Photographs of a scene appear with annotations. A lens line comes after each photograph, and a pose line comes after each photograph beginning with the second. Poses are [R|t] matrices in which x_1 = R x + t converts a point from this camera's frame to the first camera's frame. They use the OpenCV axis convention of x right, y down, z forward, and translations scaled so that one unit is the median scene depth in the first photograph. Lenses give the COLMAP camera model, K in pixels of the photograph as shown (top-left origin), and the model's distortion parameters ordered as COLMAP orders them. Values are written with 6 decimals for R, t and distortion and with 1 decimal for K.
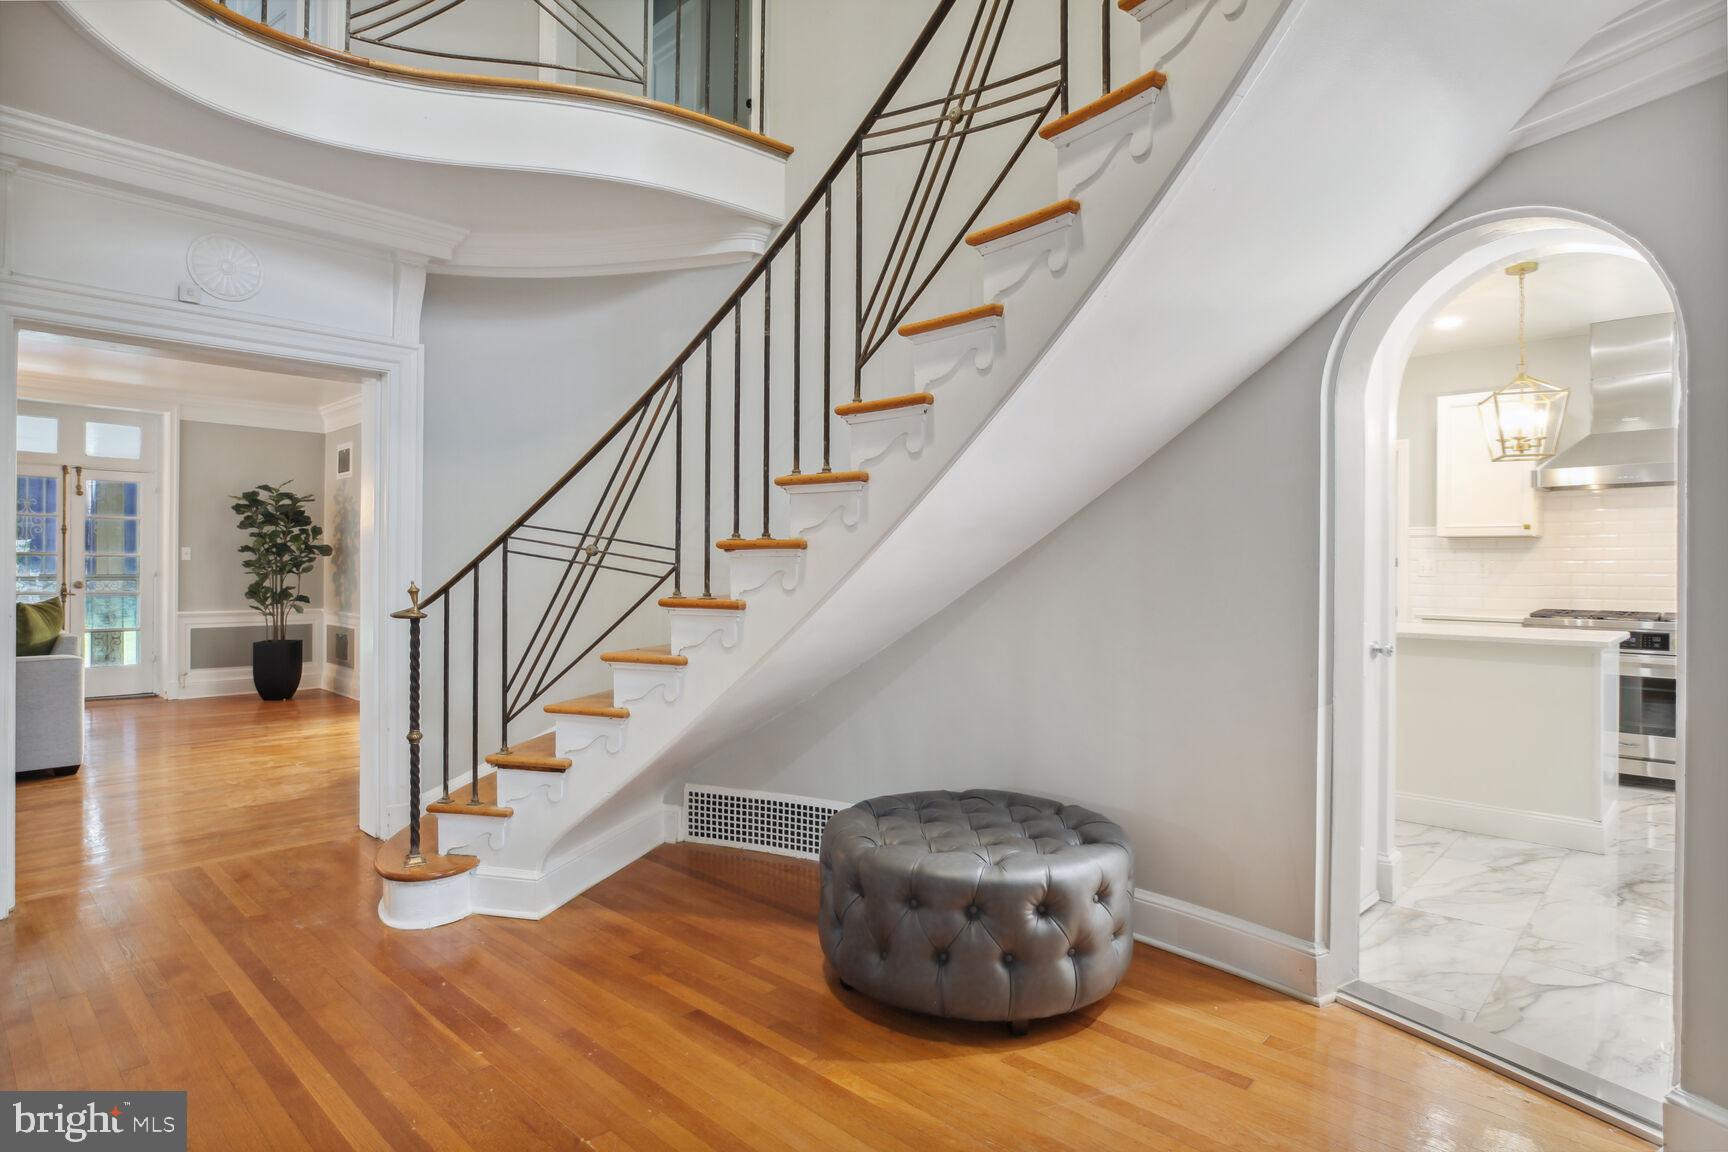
lens RADIAL K [[952.0, 0, 864.0], [0, 952.0, 576.0], [0, 0, 1]] dist [-0.017287, 0.003038]
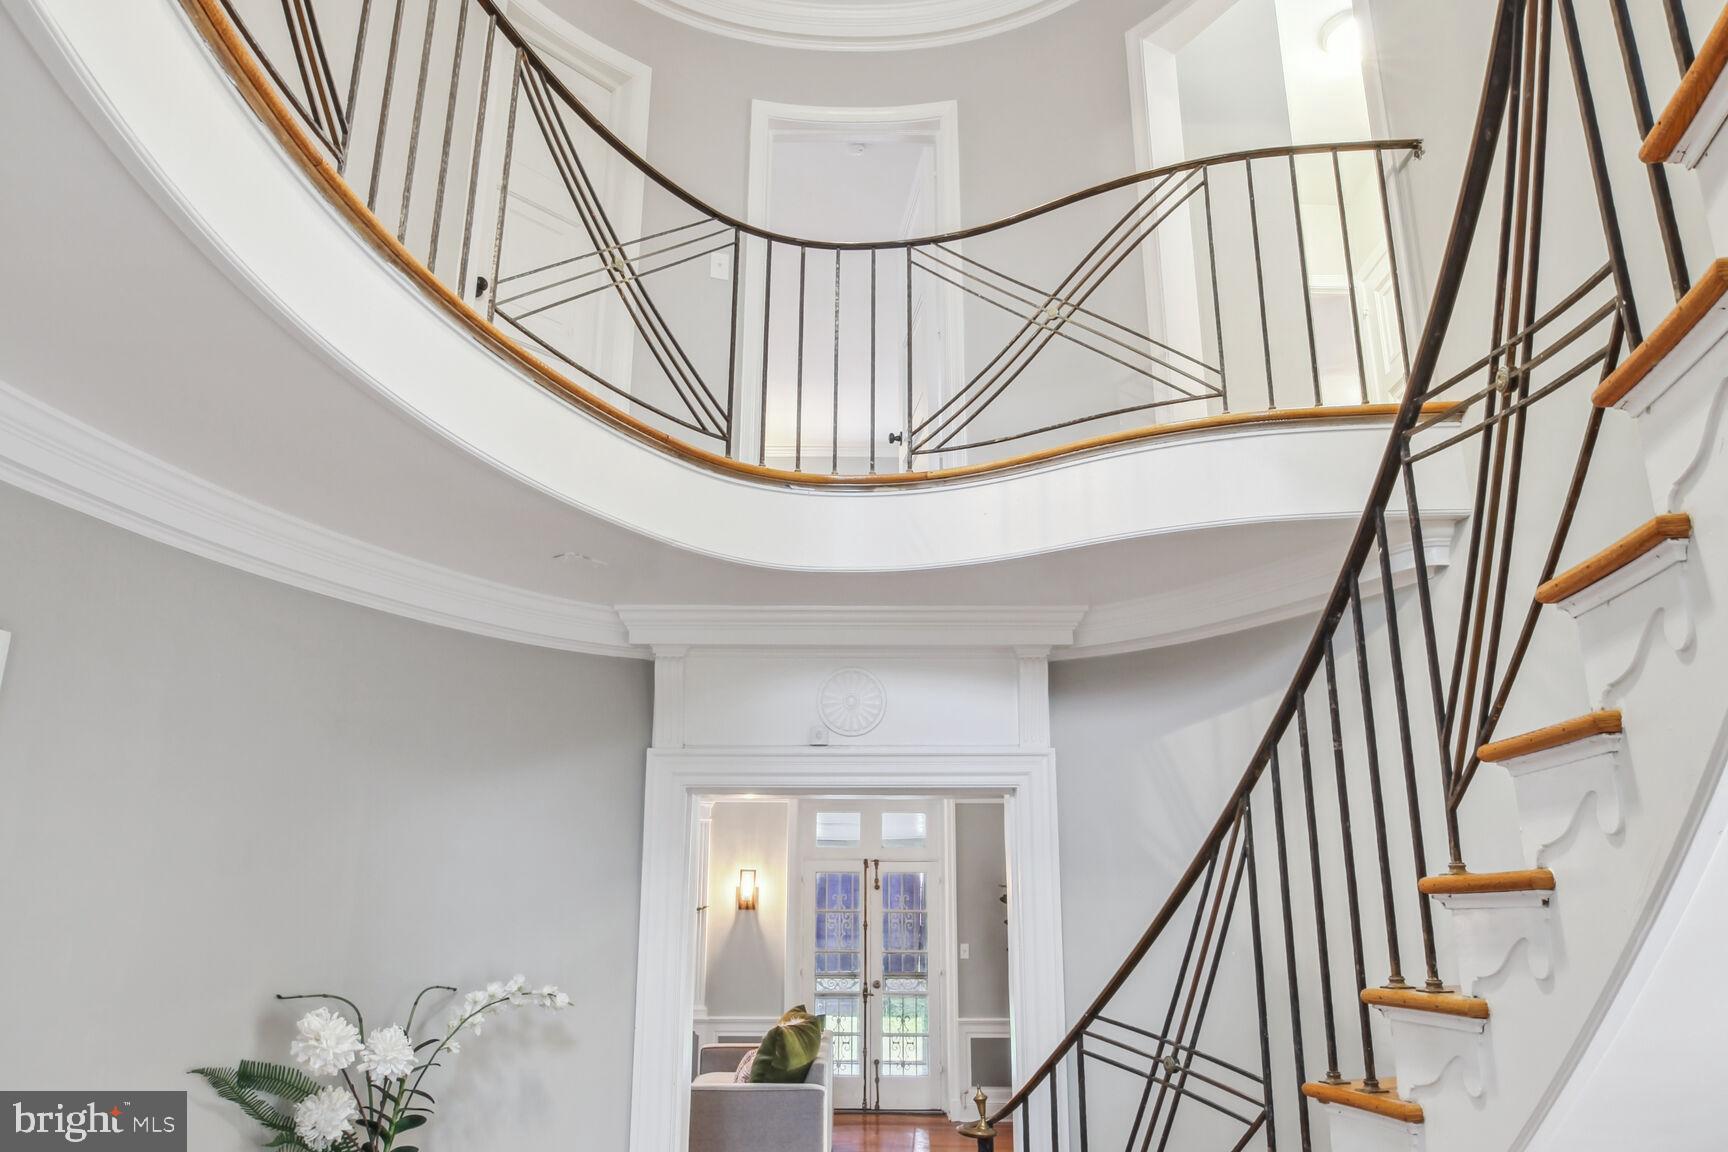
lens RADIAL K [[1213.0, 0, 864.0], [0, 1213.0, 576.0], [0, 0, 1]] dist [0.000700, -0.074547]
pose [[0.678526, -0.194515, -0.708355, 0.252908], [0.001731, 0.964724, -0.263257, -0.138870], [0.734574, 0.177401, 0.654927, 0.198275]]
